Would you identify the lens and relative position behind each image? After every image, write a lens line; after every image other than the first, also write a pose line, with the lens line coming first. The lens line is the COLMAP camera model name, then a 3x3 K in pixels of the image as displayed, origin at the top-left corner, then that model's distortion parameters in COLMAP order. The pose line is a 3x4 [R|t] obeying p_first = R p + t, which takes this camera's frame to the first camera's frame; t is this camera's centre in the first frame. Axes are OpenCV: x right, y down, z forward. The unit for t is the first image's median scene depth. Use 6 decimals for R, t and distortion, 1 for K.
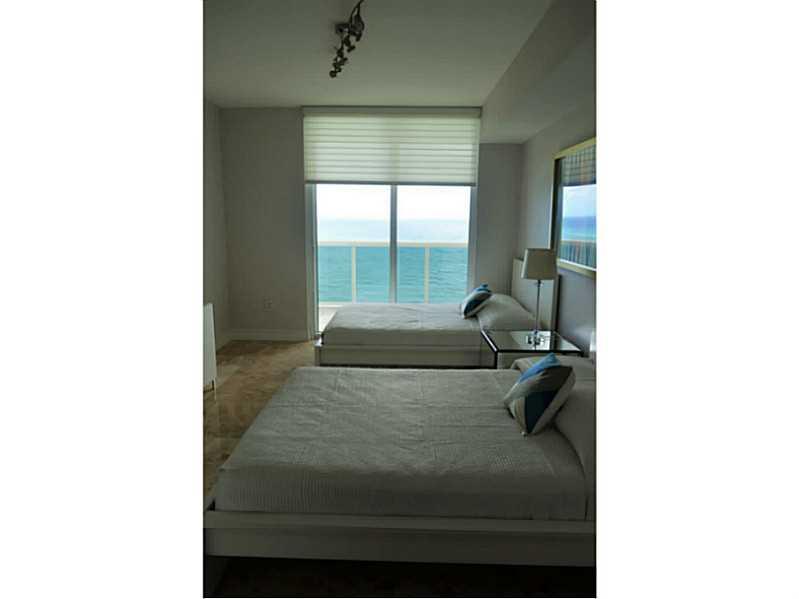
lens RADIAL K [[465.2, 0, 399.5], [0, 465.2, 299.5], [0, 0, 1]] dist [-0.000786, -0.000076]
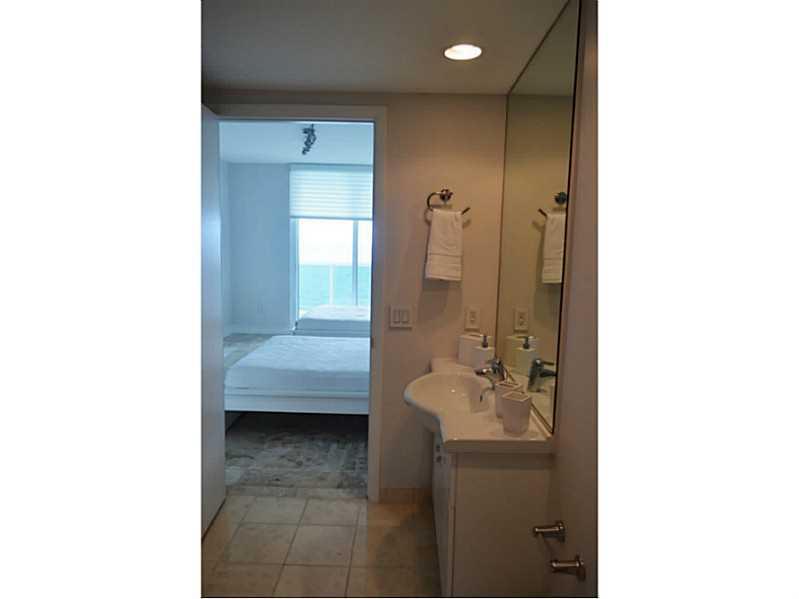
lens RADIAL K [[465.2, 0, 399.5], [0, 465.2, 299.5], [0, 0, 1]] dist [-0.000786, -0.000076]
pose [[0.999922, 0.012441, -0.000969, 0.122824], [-0.012476, 0.998267, -0.057509, 0.063691], [0.000252, 0.057516, 0.998345, -0.351194]]
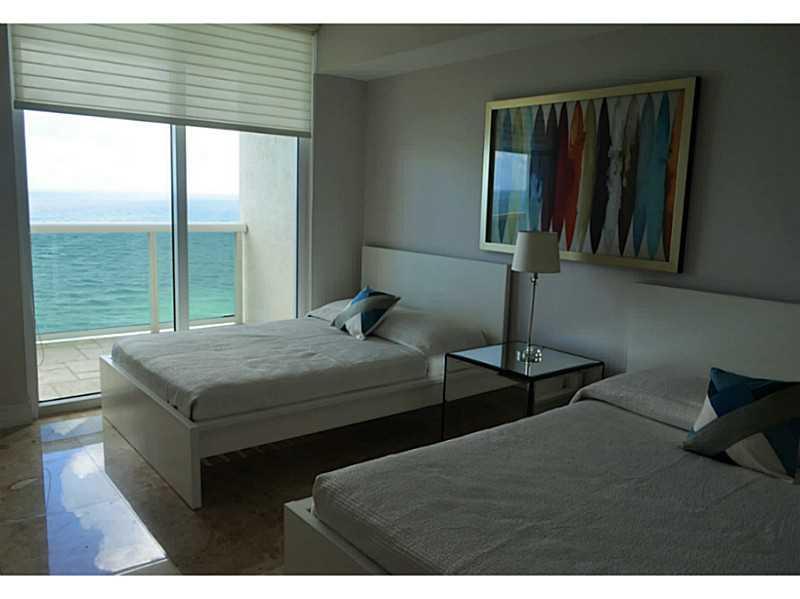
lens RADIAL K [[636.3, 0, 400.0], [0, 636.3, 299.5], [0, 0, 1]] dist [-0.032538, -0.002874]
pose [[0.763829, -0.082577, 0.640114, -0.332527], [0.085827, 0.995969, 0.026069, -0.030397], [-0.639686, 0.035027, 0.767838, 0.246819]]
